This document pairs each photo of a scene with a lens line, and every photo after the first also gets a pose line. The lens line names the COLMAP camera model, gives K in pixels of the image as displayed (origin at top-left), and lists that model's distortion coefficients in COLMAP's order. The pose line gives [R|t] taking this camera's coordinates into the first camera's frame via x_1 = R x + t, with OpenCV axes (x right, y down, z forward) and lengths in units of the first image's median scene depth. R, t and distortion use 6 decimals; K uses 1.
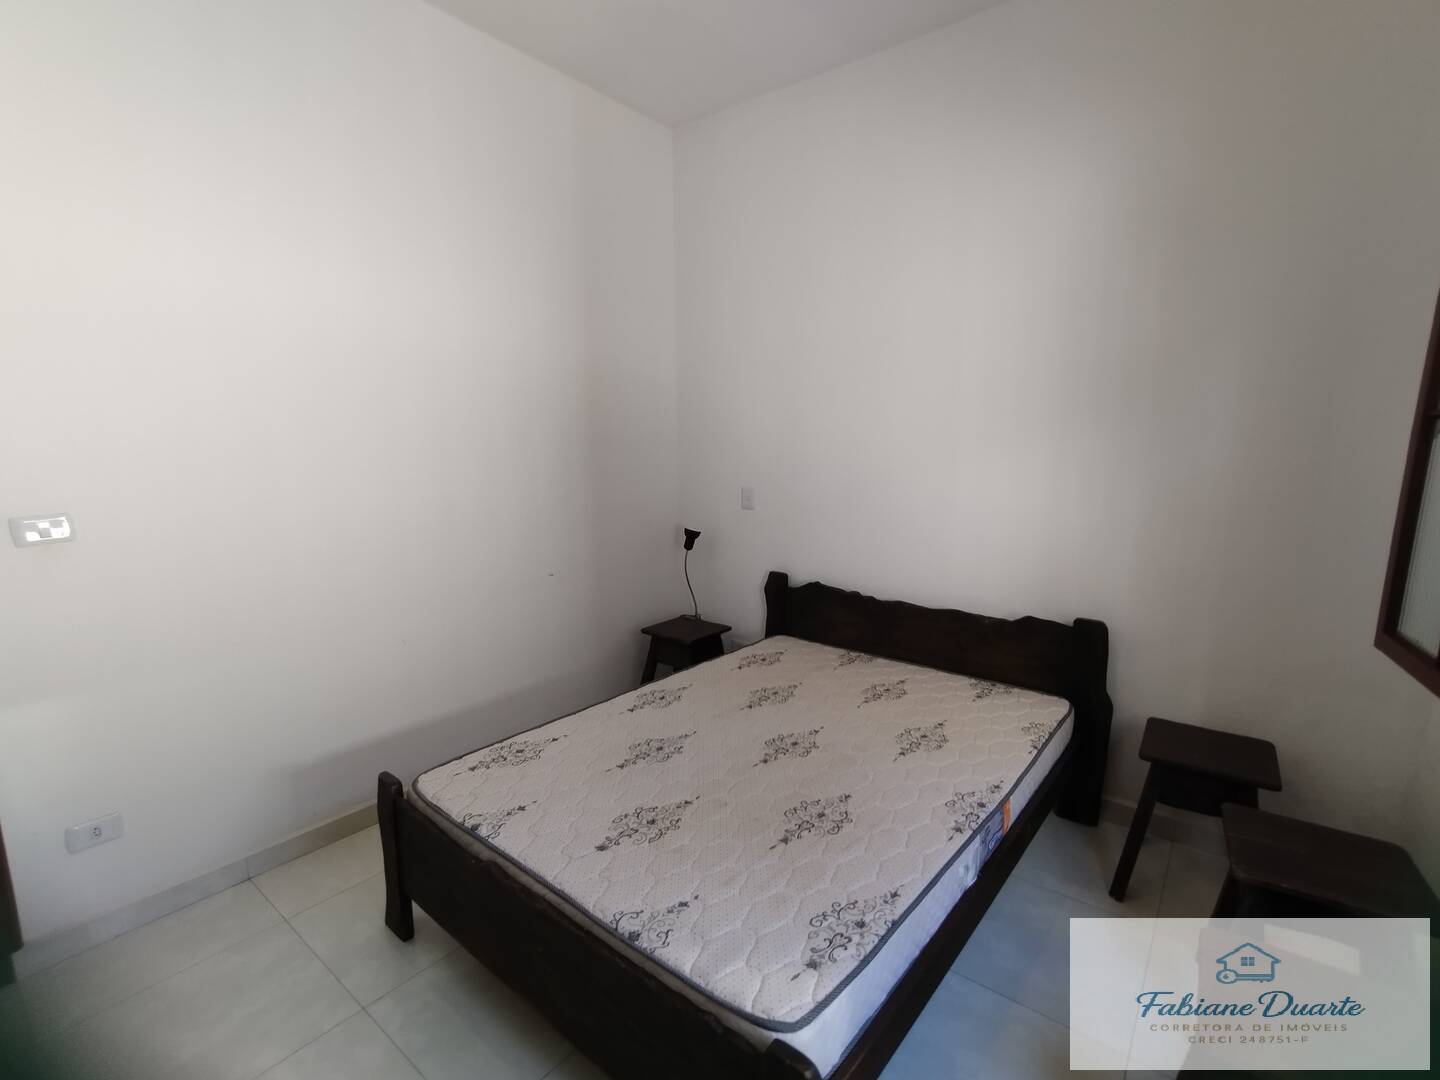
lens RADIAL K [[664.7, 0, 724.9], [0, 664.7, 538.0], [0, 0, 1]] dist [-0.002528, 0.003925]
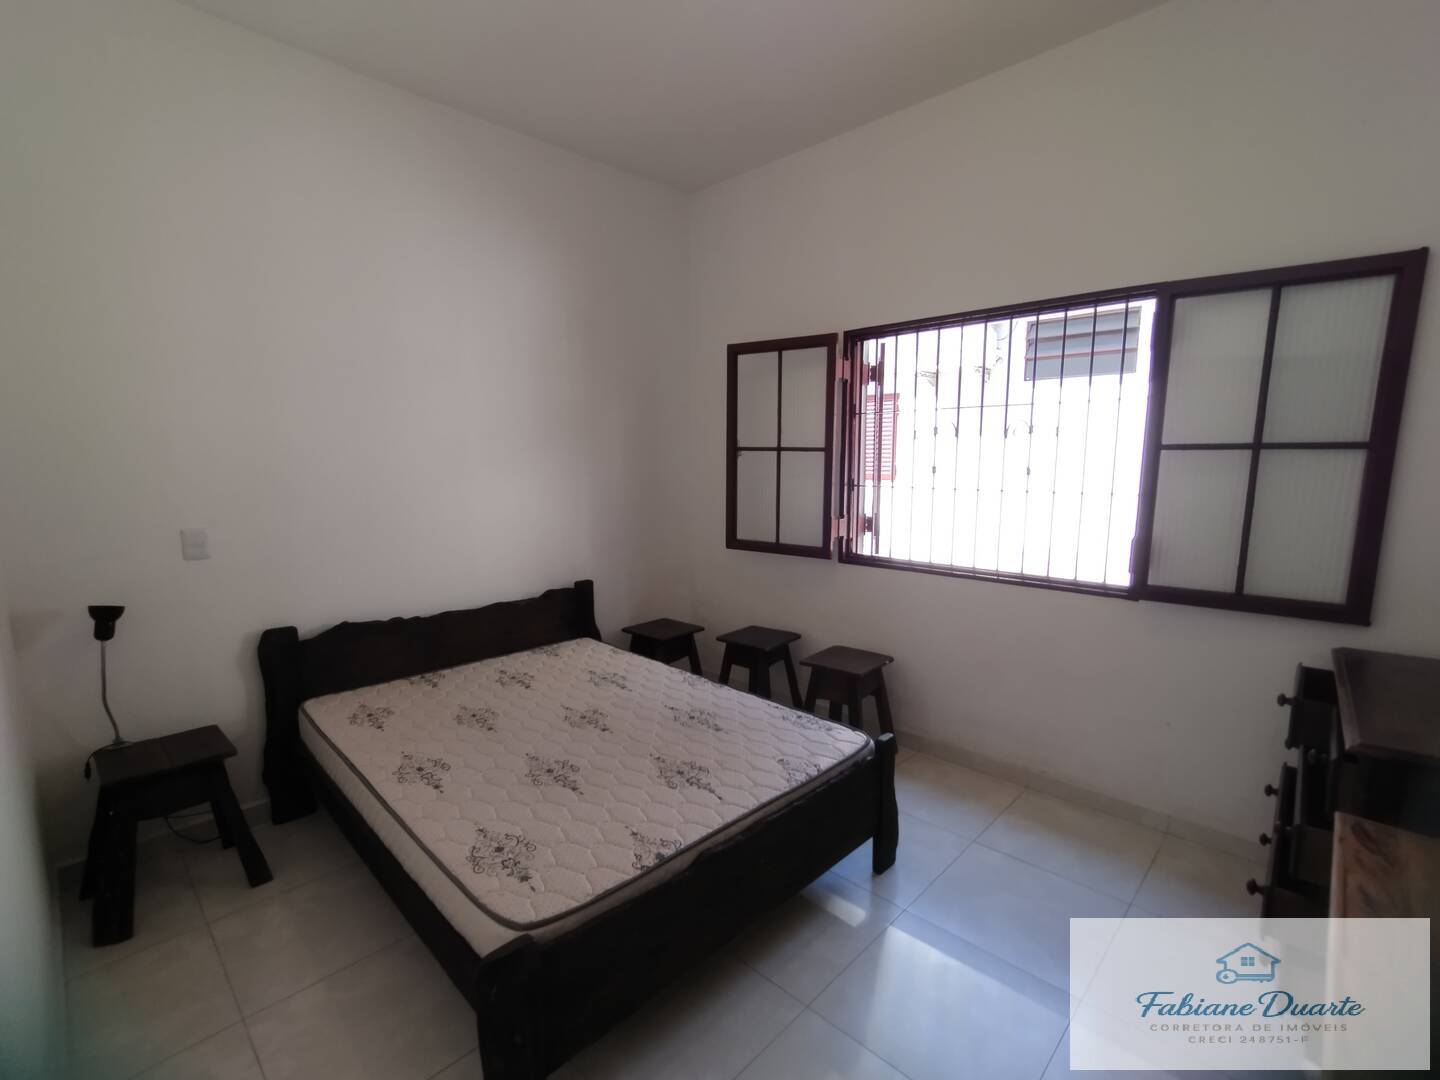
lens RADIAL K [[664.7, 0, 722.6], [0, 664.7, 549.8], [0, 0, 1]] dist [-0.002528, 0.003925]
pose [[0.108156, -0.136476, 0.984722, -0.767687], [0.155955, 0.980597, 0.118775, -0.063206], [-0.981825, 0.140726, 0.127342, 0.442129]]
